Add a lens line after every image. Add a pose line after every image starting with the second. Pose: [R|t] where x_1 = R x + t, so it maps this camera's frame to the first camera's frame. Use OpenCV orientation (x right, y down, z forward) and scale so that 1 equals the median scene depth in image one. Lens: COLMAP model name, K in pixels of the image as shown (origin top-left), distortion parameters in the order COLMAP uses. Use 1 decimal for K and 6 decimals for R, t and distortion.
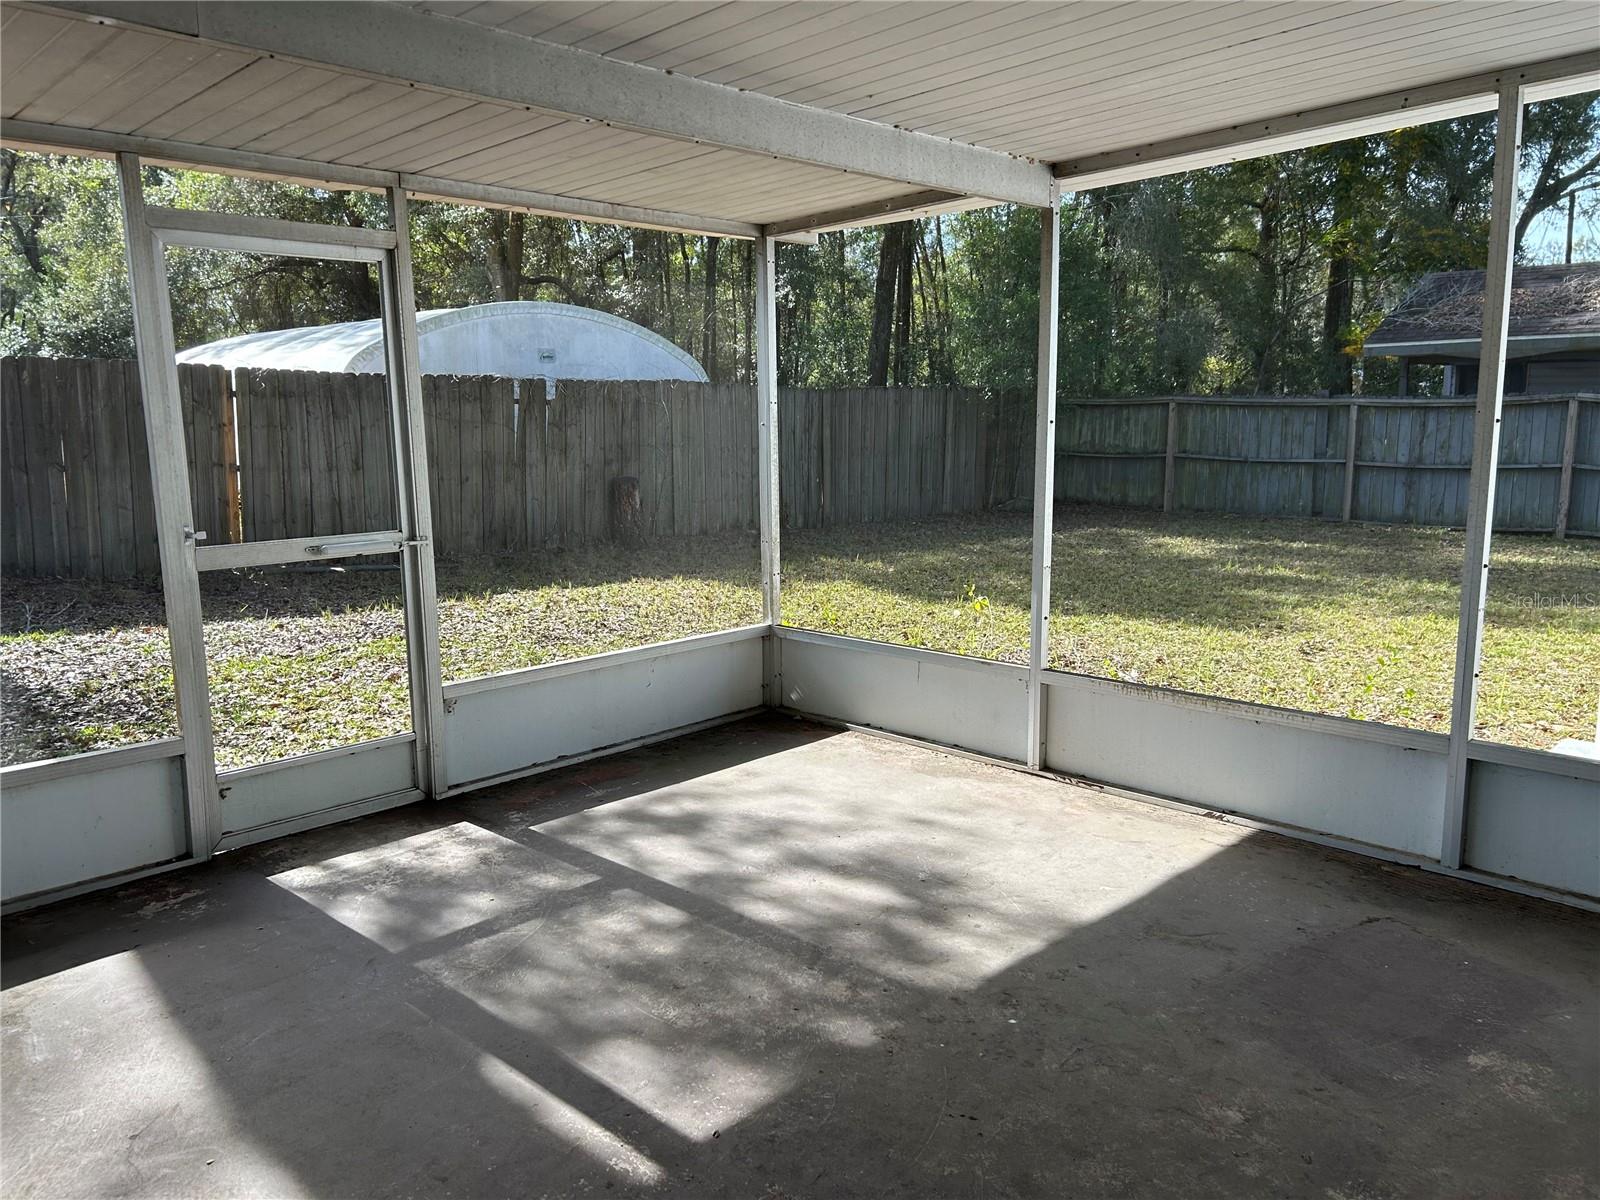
lens RADIAL K [[1198.0, 0, 782.8], [0, 1198.0, 592.0], [0, 0, 1]] dist [0.050257, -0.046013]
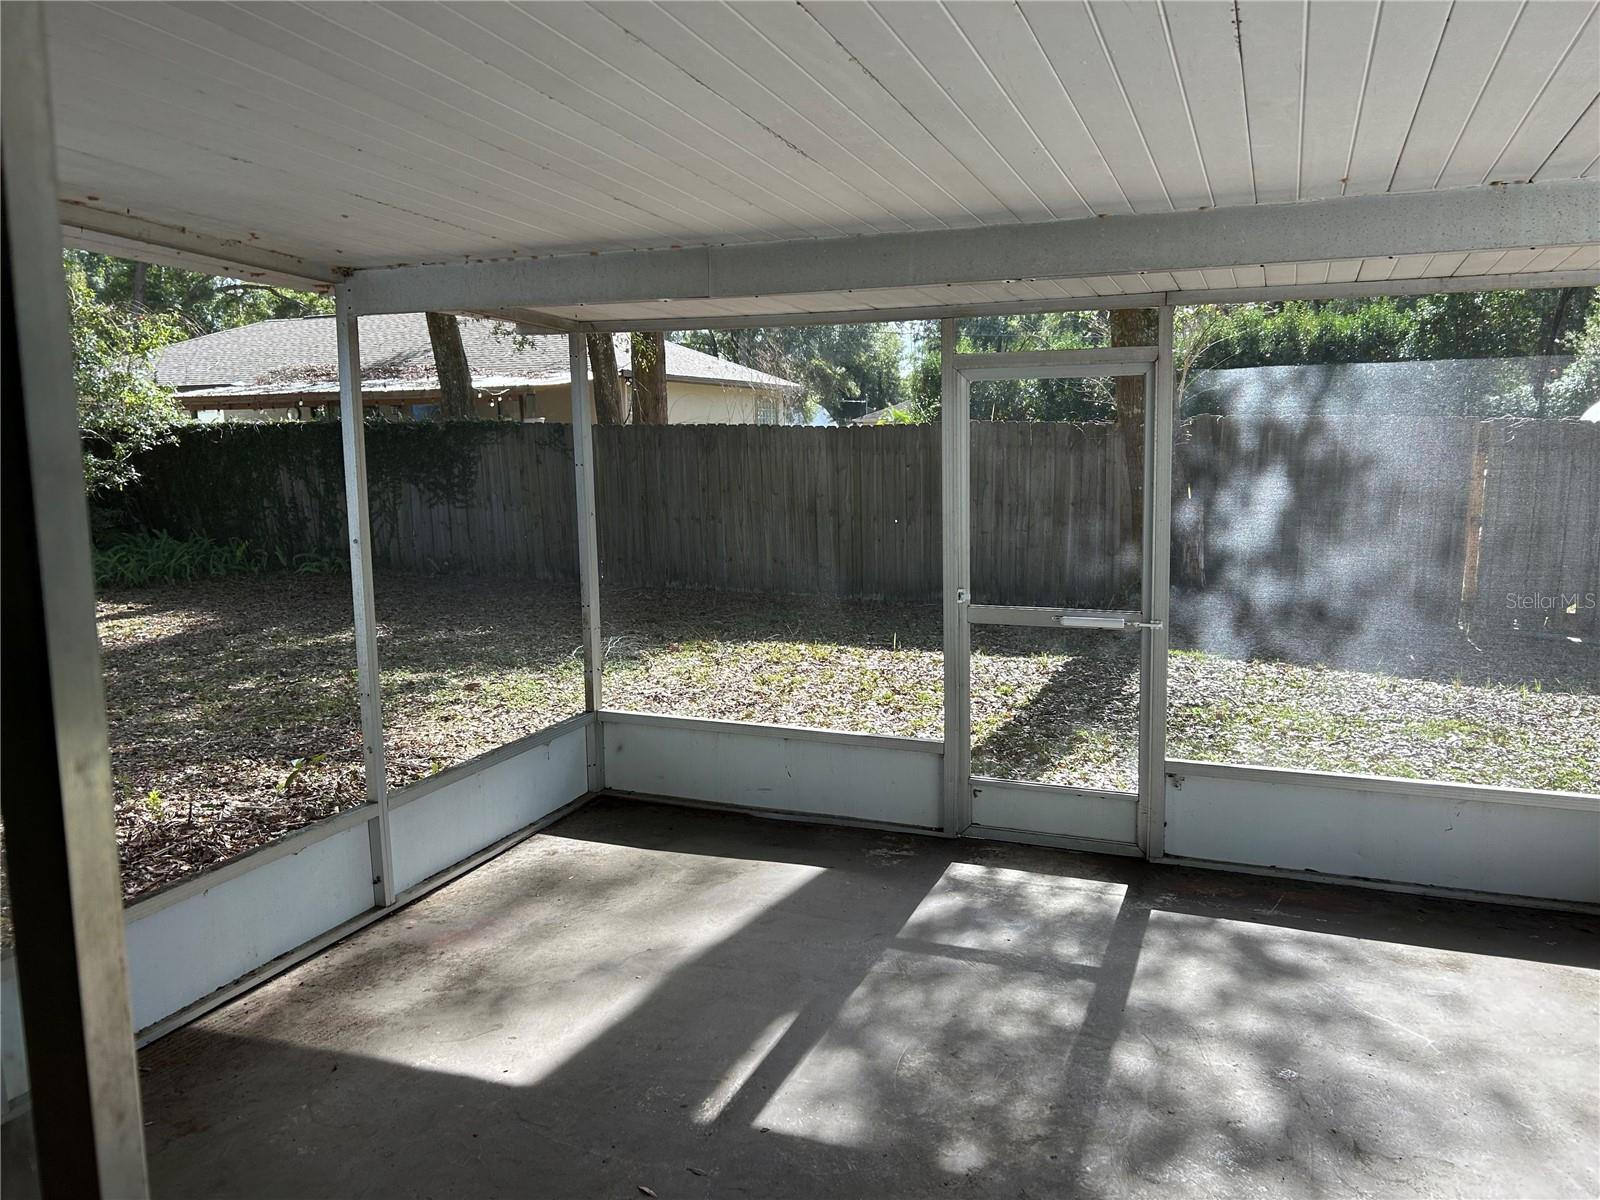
lens RADIAL K [[1198.0, 0, 798.2], [0, 1198.0, 592.0], [0, 0, 1]] dist [0.050257, -0.046013]
pose [[0.398977, 0.124116, -0.908522, 0.602711], [-0.138196, 0.987619, 0.074233, -0.114676], [0.906487, 0.095936, 0.411189, 0.279601]]
